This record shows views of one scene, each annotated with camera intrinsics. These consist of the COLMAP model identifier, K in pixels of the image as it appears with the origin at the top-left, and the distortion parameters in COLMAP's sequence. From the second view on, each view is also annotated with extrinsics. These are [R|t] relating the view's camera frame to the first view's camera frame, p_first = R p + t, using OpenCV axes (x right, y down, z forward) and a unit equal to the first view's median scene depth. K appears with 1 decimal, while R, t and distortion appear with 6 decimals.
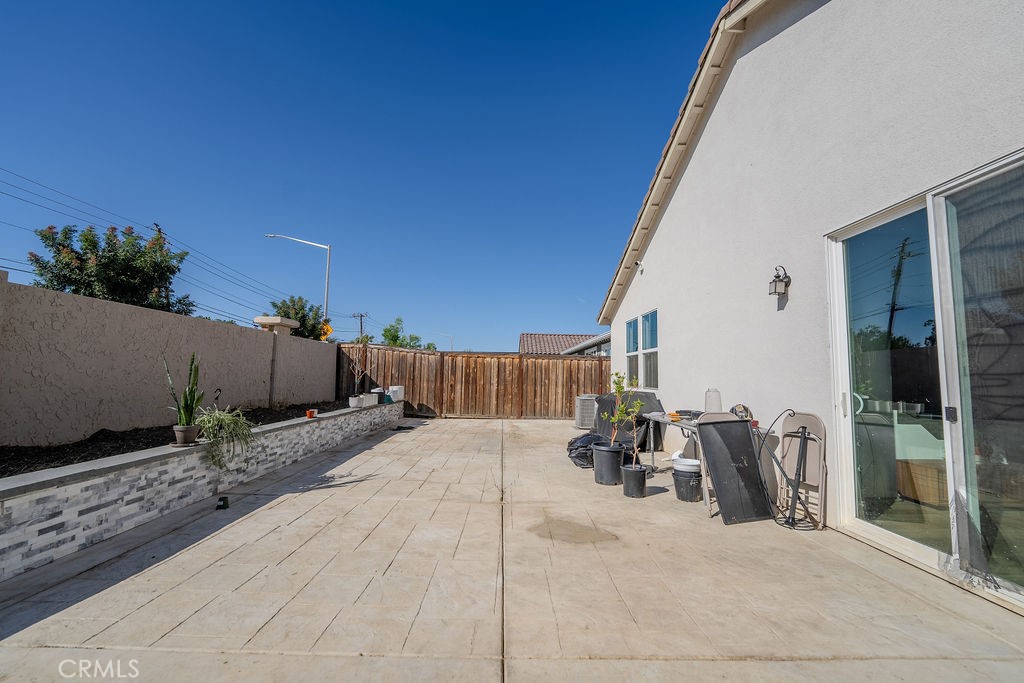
lens RADIAL K [[416.0, 0, 516.8], [0, 416.0, 343.7], [0, 0, 1]] dist [-0.007941, -0.000371]
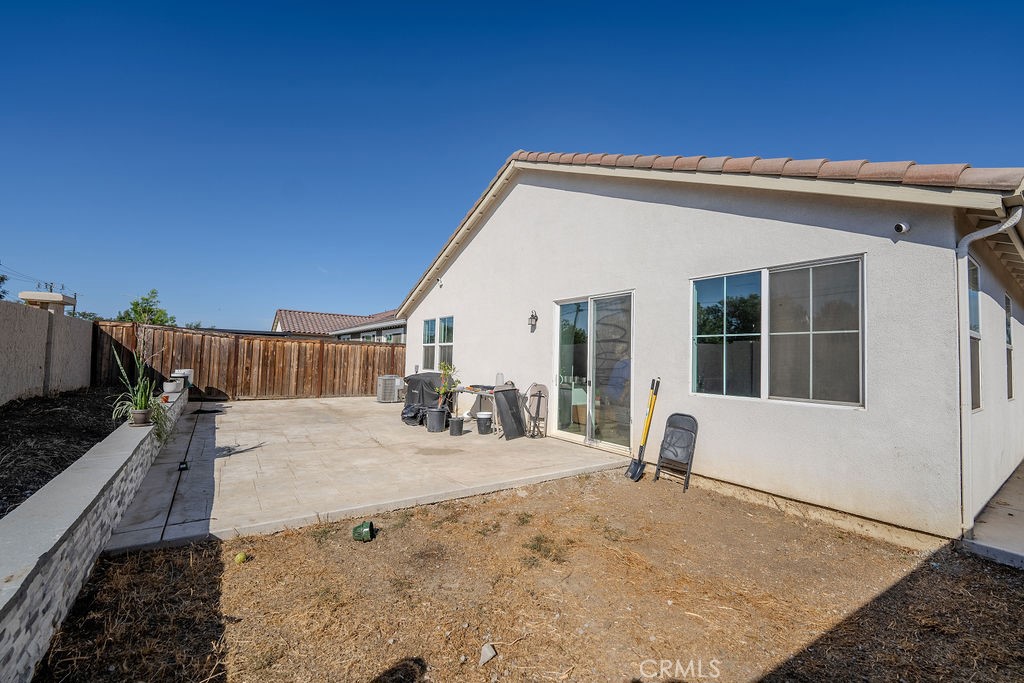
lens RADIAL K [[416.0, 0, 516.8], [0, 416.0, 343.7], [0, 0, 1]] dist [-0.007941, -0.000371]
pose [[0.825767, 0.025359, 0.563441, -0.433000], [-0.056203, 0.997716, 0.037467, -0.080022], [-0.561205, -0.062606, 0.825306, -0.476791]]
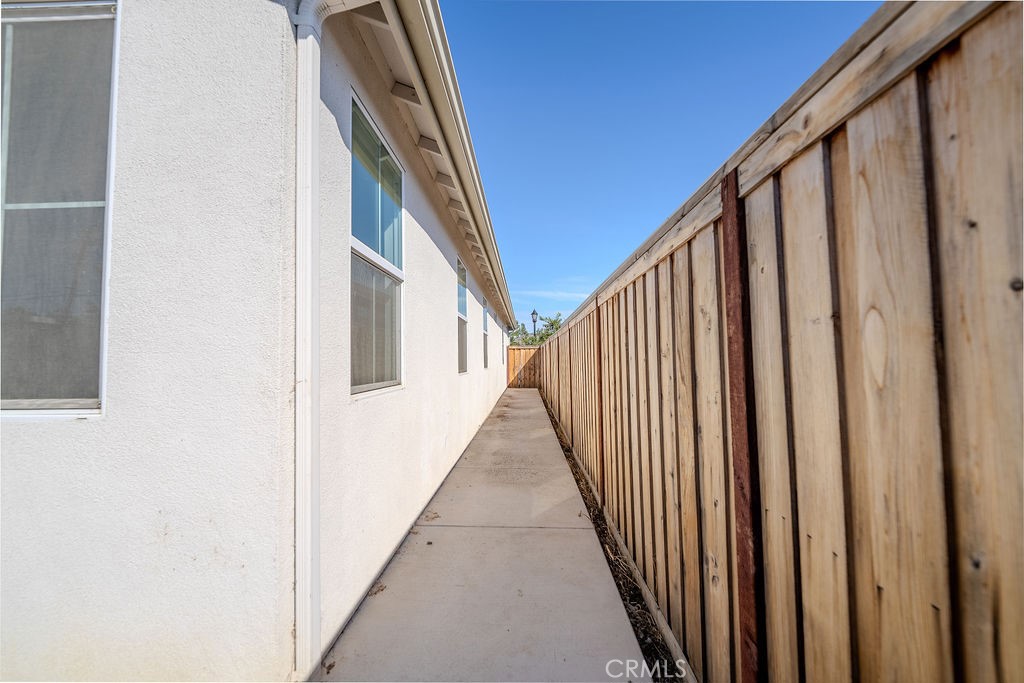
lens RADIAL K [[416.0, 0, 516.8], [0, 416.0, 343.7], [0, 0, 1]] dist [-0.007941, -0.000371]
pose [[0.027215, -0.002815, 0.999626, 0.287615], [-0.055023, 0.998476, 0.004310, -0.031822], [-0.998114, -0.055119, 0.027019, -0.486991]]
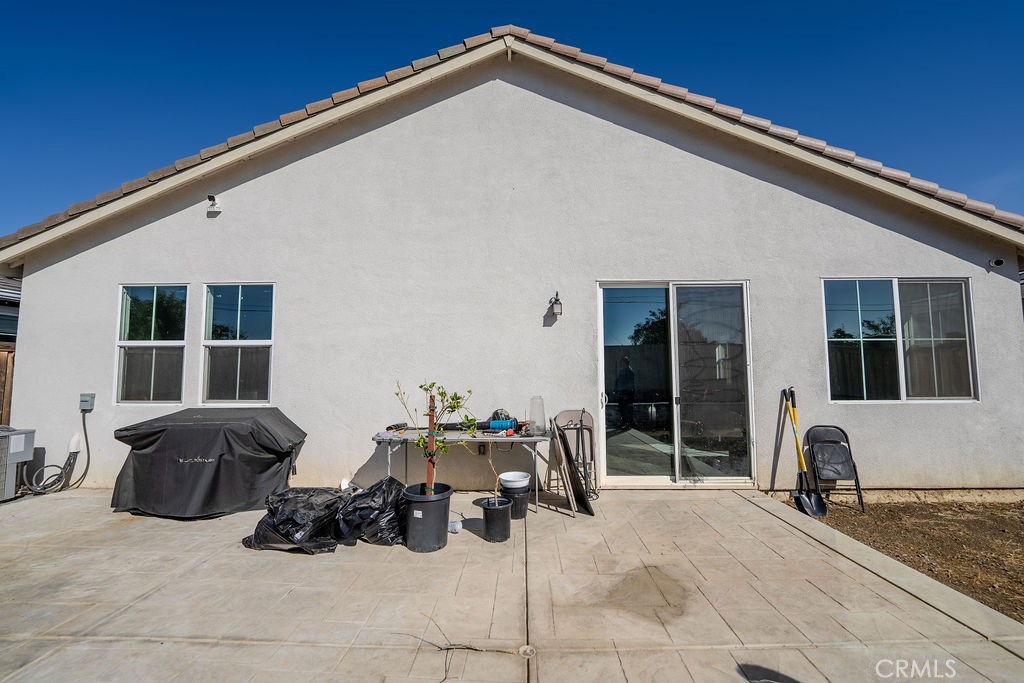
lens RADIAL K [[416.0, 0, 516.8], [0, 416.0, 343.7], [0, 0, 1]] dist [-0.007941, -0.000371]
pose [[0.037198, 0.058441, 0.997598, -0.468094], [-0.072509, 0.995815, -0.055632, 0.034570], [-0.996674, -0.070266, 0.041280, 0.856569]]
